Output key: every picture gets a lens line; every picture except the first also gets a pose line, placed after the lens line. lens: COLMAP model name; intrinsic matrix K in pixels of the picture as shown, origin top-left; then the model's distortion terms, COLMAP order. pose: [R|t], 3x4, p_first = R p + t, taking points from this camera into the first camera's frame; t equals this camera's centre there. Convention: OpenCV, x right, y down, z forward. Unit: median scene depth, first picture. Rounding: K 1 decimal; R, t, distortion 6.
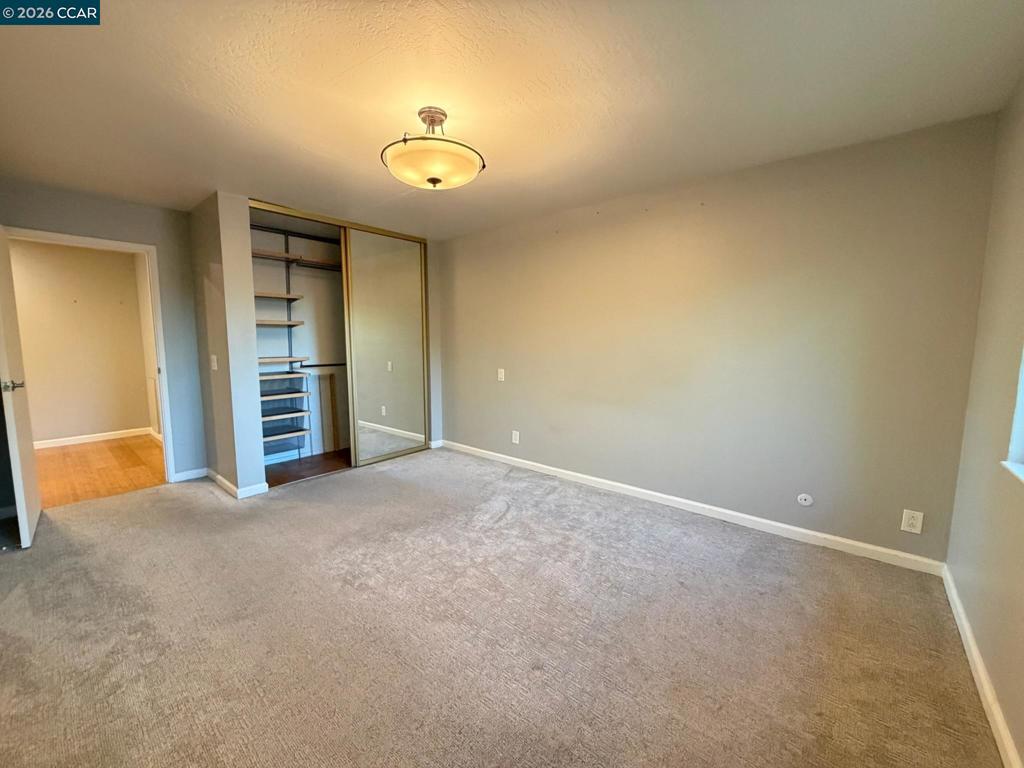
lens RADIAL K [[408.7, 0, 511.1], [0, 408.7, 380.5], [0, 0, 1]] dist [0.002944, 0.000099]
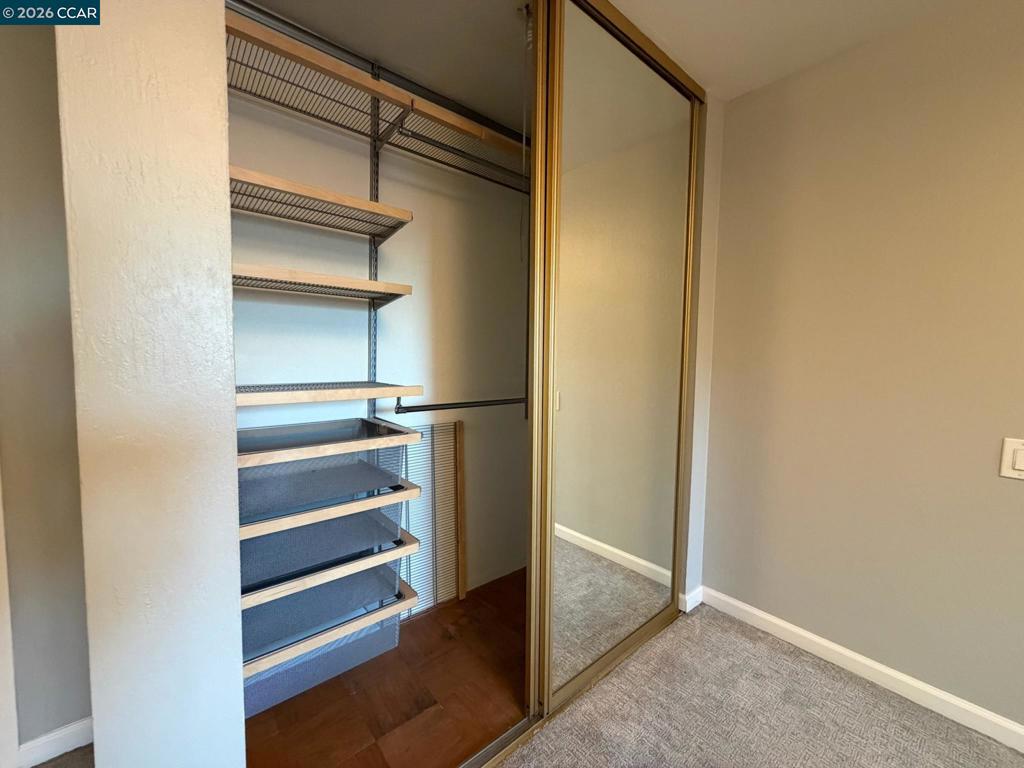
lens RADIAL K [[408.7, 0, 511.4], [0, 408.7, 387.6], [0, 0, 1]] dist [0.002944, 0.000099]
pose [[0.987412, 0.014778, -0.157480, -0.340278], [-0.022996, 0.998460, -0.050492, -0.036546], [0.156491, 0.053477, 0.986231, 0.623822]]
